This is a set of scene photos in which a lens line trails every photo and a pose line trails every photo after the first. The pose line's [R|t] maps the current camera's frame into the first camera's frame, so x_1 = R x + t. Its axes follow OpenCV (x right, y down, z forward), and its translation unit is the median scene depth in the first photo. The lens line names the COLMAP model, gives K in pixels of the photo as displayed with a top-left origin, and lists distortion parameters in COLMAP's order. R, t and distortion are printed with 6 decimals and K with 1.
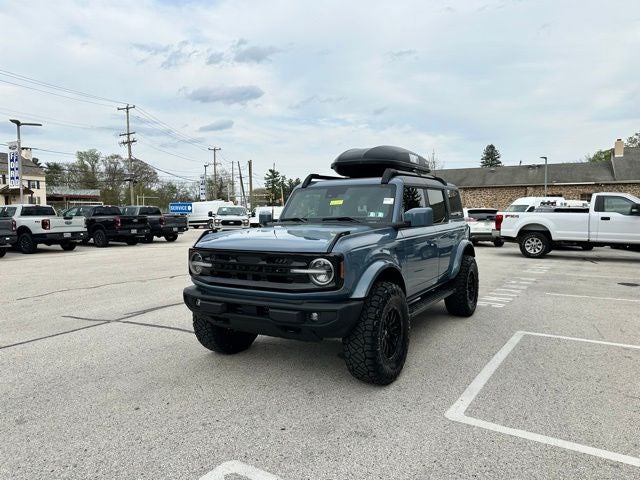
lens RADIAL K [[452.1, 0, 317.9], [0, 452.1, 236.1], [0, 0, 1]] dist [0.049581, -0.064502]
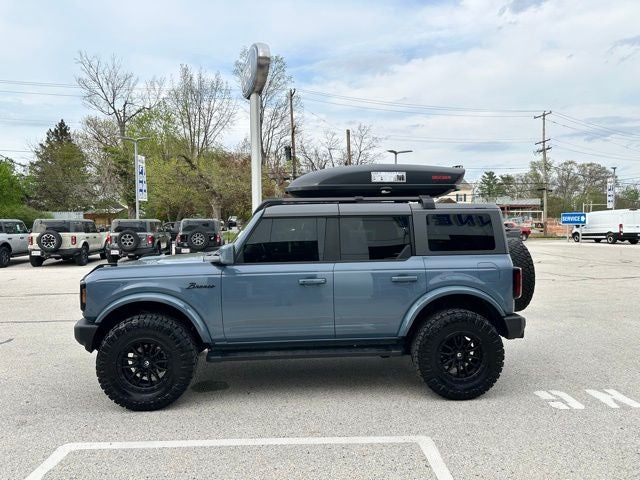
lens RADIAL K [[452.1, 0, 317.9], [0, 452.1, 236.1], [0, 0, 1]] dist [0.049581, -0.064502]
pose [[0.589483, 0.028113, -0.807291, 0.842811], [-0.042503, 0.999089, 0.003757, -0.069454], [0.806662, 0.032097, 0.590141, 0.474206]]
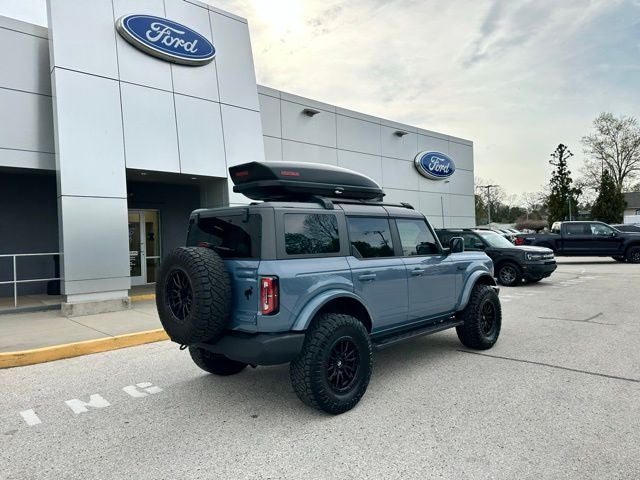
lens RADIAL K [[449.2, 0, 317.1], [0, 449.2, 238.7], [0, 0, 1]] dist [0.050352, -0.066902]
pose [[-0.971980, 0.036595, 0.232196, -0.045011], [0.048604, 0.997749, 0.046210, -0.111728], [-0.229982, 0.056201, -0.971571, 1.978357]]
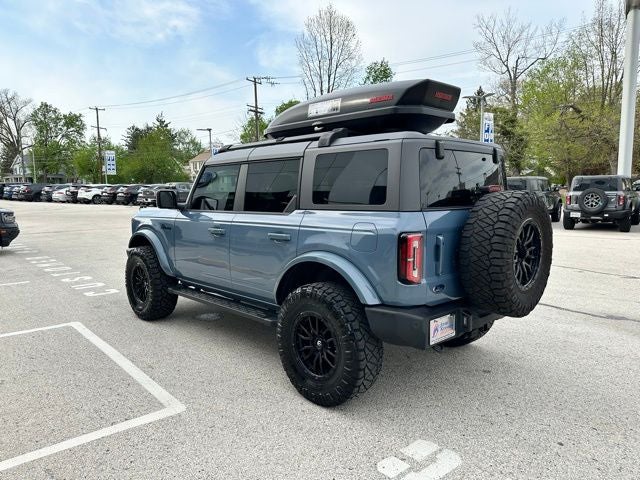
lens RADIAL K [[450.7, 0, 318.5], [0, 450.7, 243.7], [0, 0, 1]] dist [0.046100, -0.060074]
pose [[-0.255407, 0.126204, -0.958561, 0.893380], [-0.042145, 0.989048, 0.141448, -0.080104], [0.965915, 0.076525, -0.247291, 1.254194]]
